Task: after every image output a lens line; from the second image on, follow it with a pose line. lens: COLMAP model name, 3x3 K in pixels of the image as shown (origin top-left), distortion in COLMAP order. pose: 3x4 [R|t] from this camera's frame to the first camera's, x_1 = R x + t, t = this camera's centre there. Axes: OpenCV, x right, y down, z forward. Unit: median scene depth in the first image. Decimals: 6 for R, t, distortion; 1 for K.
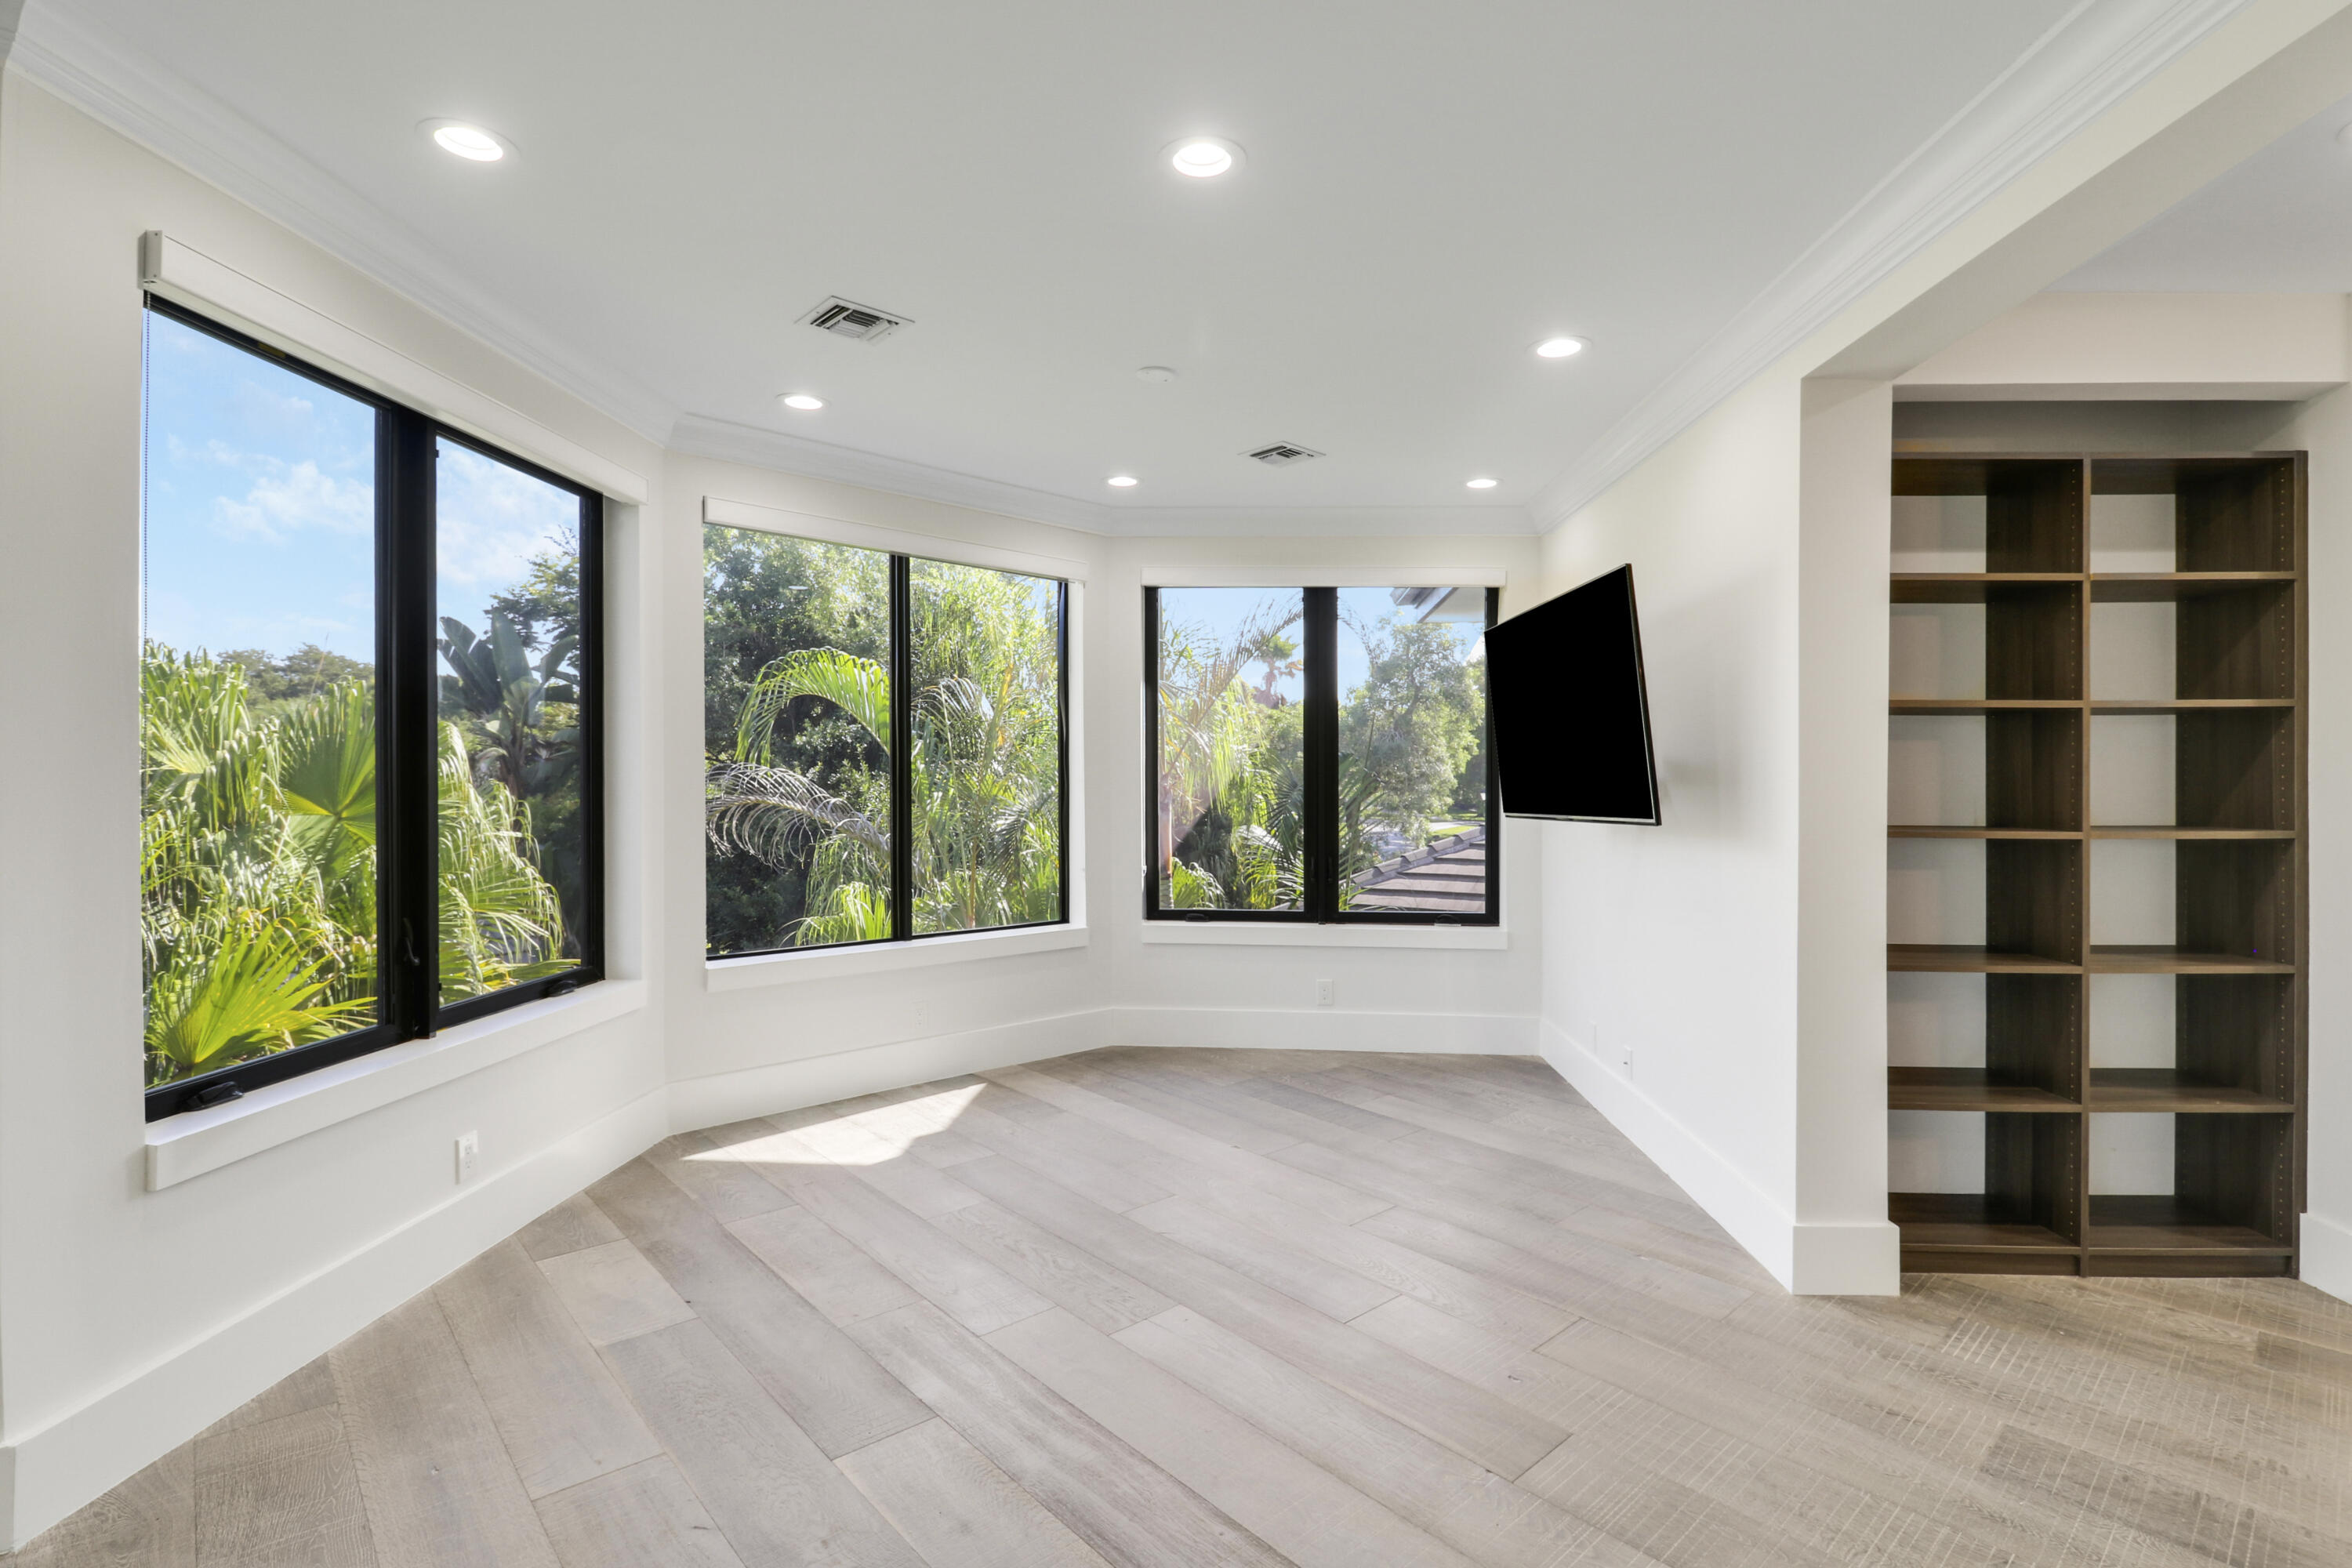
lens RADIAL K [[1100.0, 0, 1172.7], [0, 1100.0, 771.0], [0, 0, 1]] dist [0.001046, -0.010610]
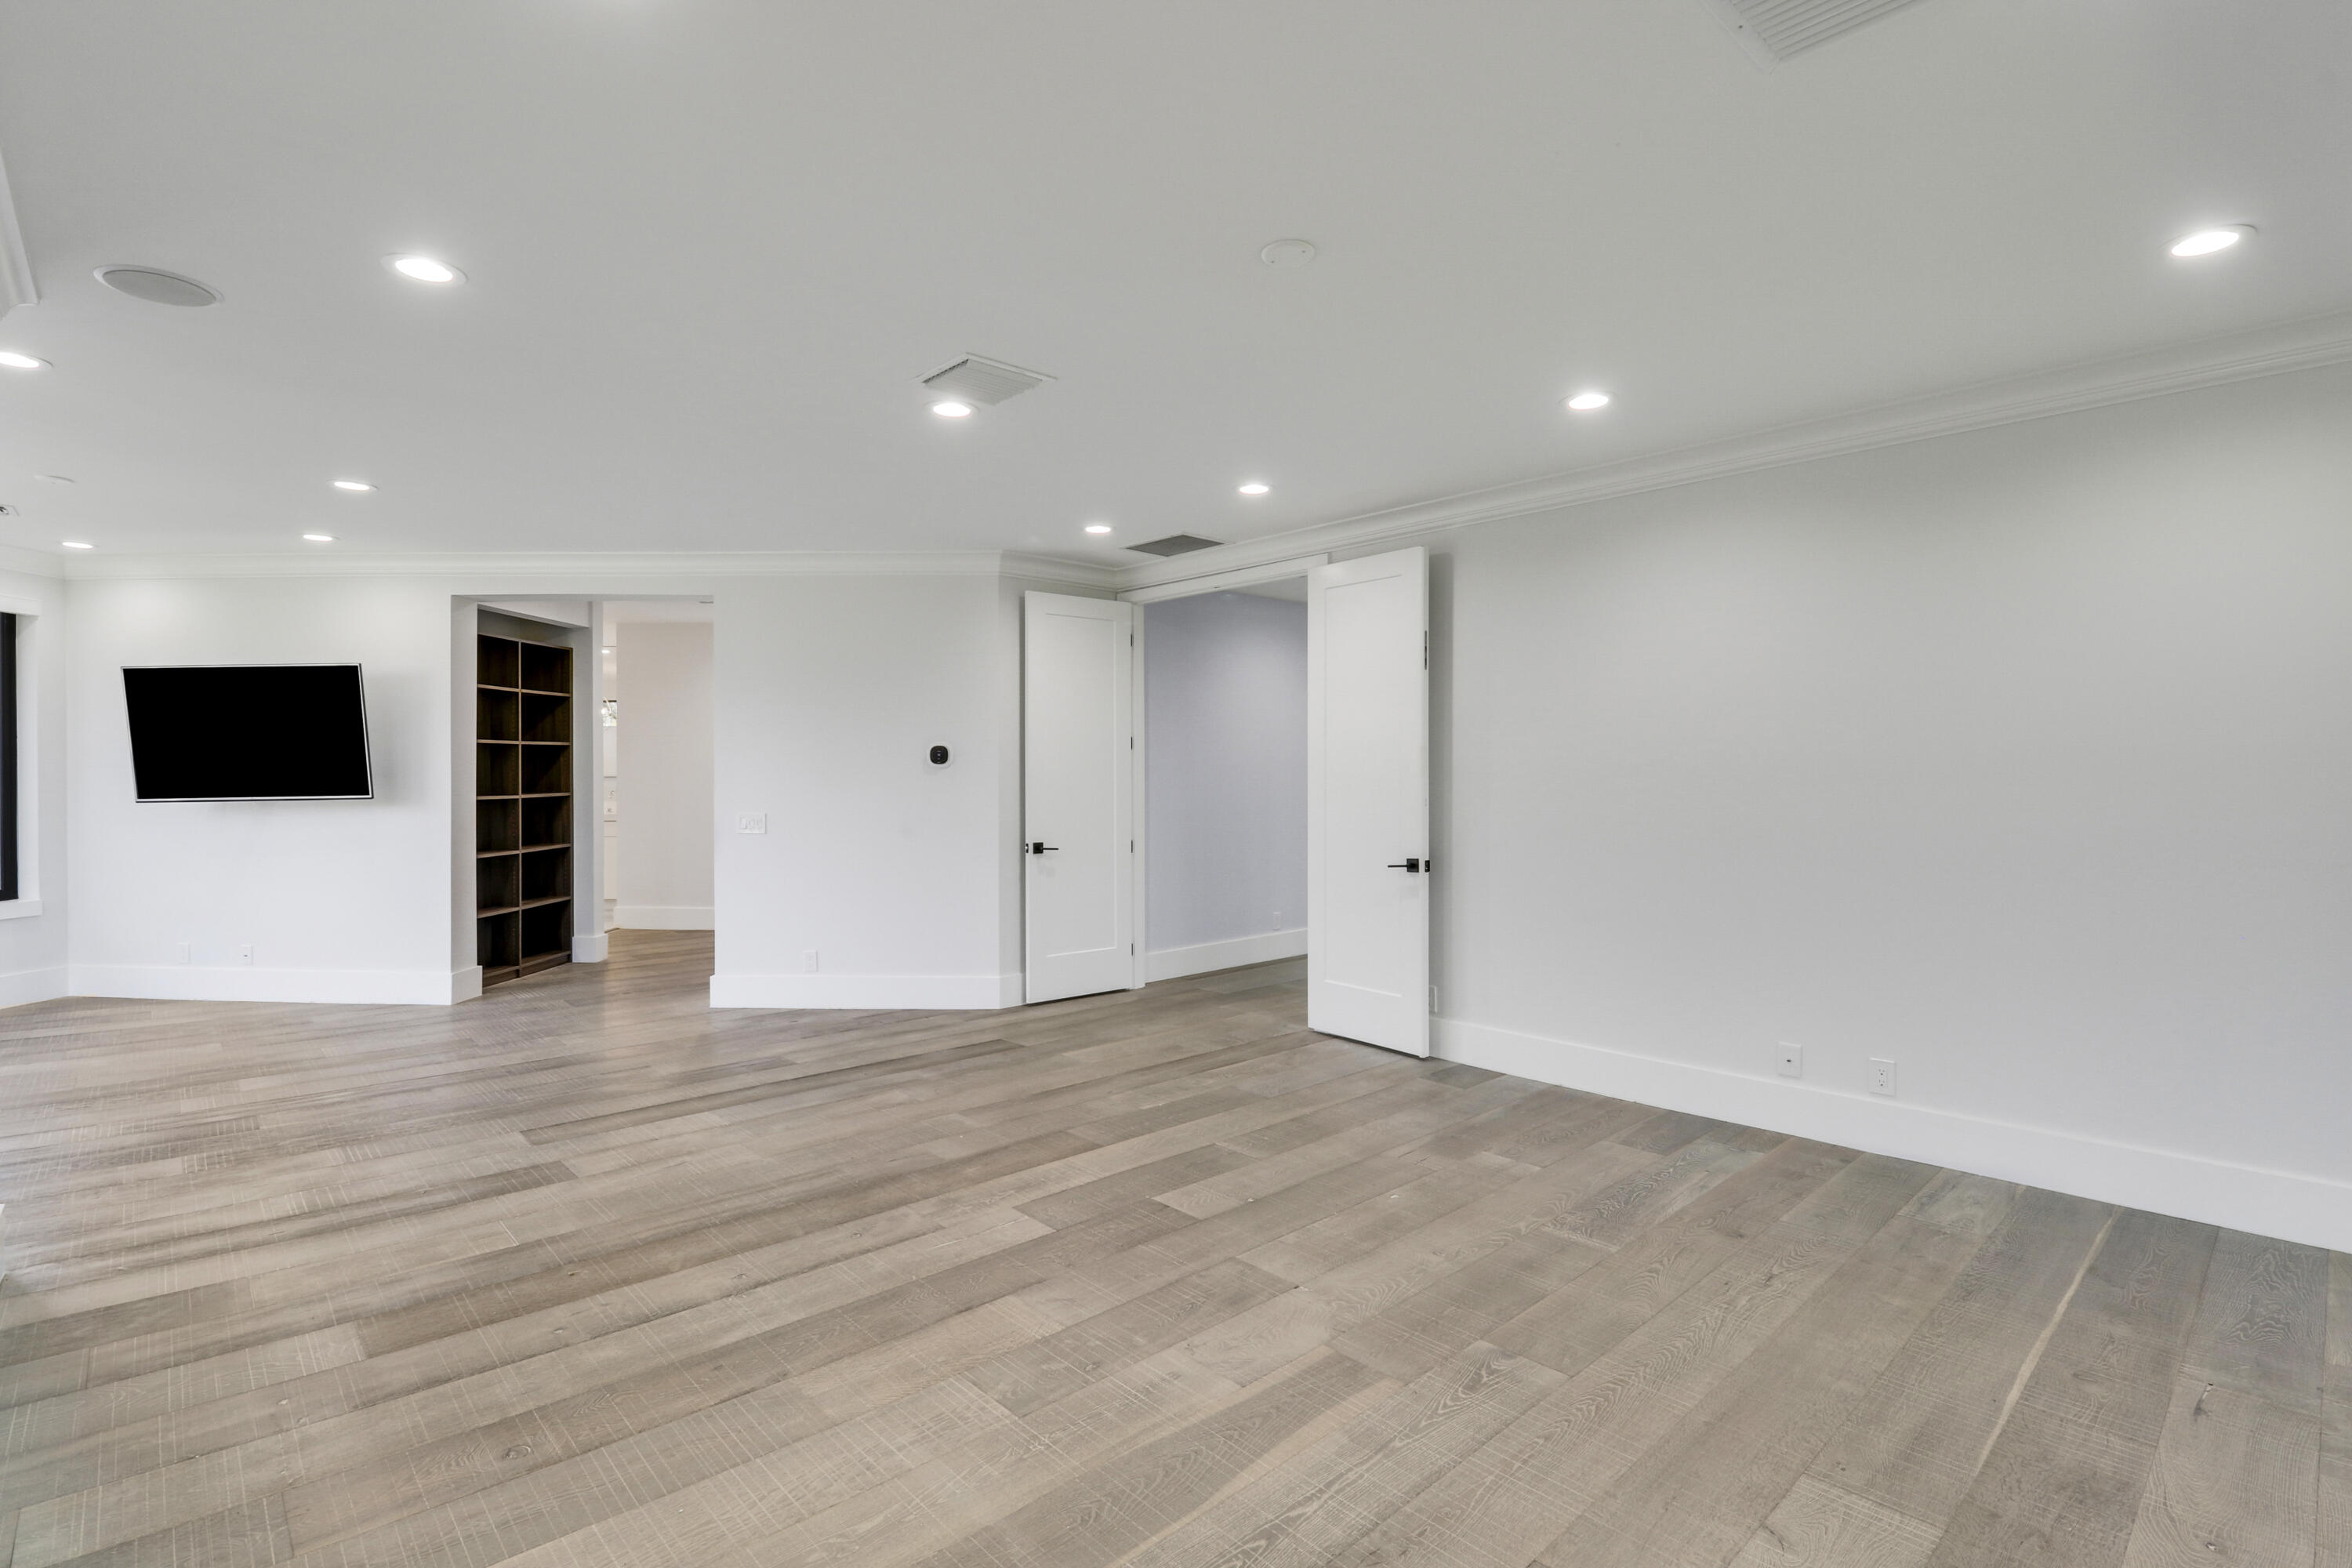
lens RADIAL K [[1115.5, 0, 1173.3], [0, 1115.5, 781.2], [0, 0, 1]] dist [-0.001130, -0.000834]
pose [[-0.004318, -0.014325, 0.999888, -1.558704], [-0.007367, 0.999871, 0.014293, -0.020246], [-0.999964, -0.007305, -0.004423, -0.419807]]
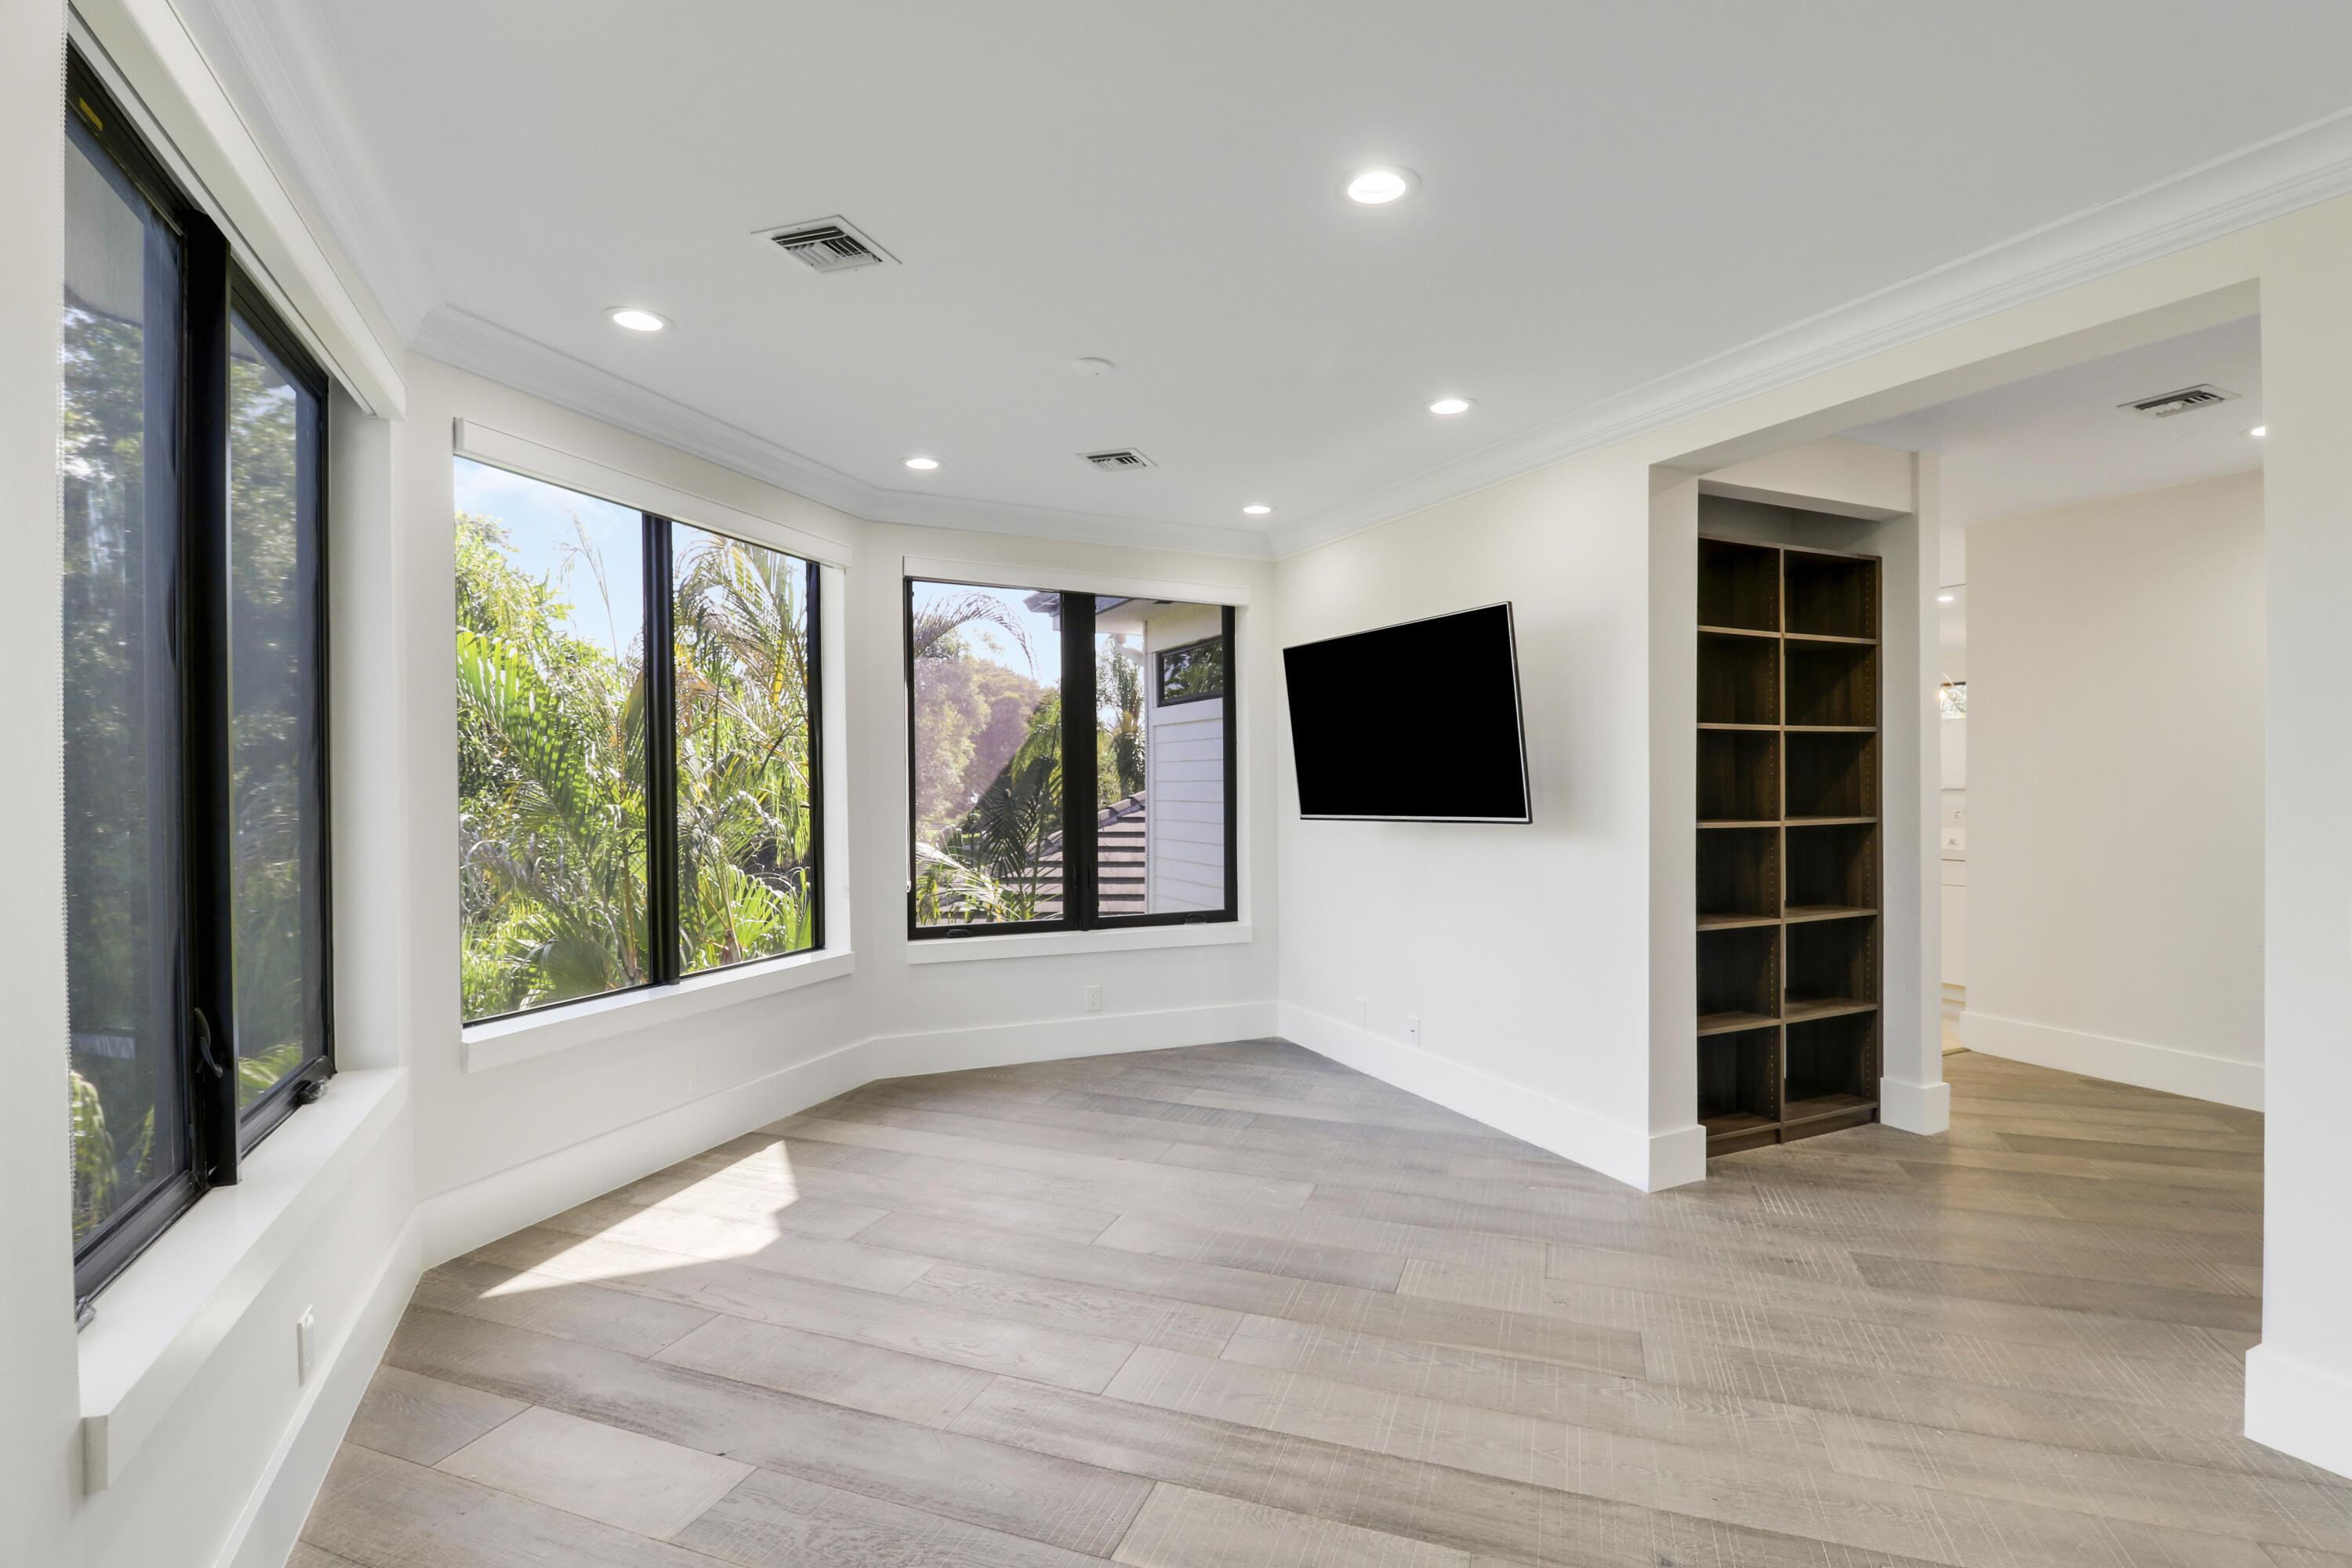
lens RADIAL K [[1115.5, 0, 1173.3], [0, 1115.5, 781.2], [0, 0, 1]] dist [-0.001130, -0.000834]
pose [[0.877985, -0.005839, 0.478653, -0.478164], [0.003027, 0.999973, 0.006645, -0.005249], [-0.478679, -0.004385, 0.877979, 0.126316]]
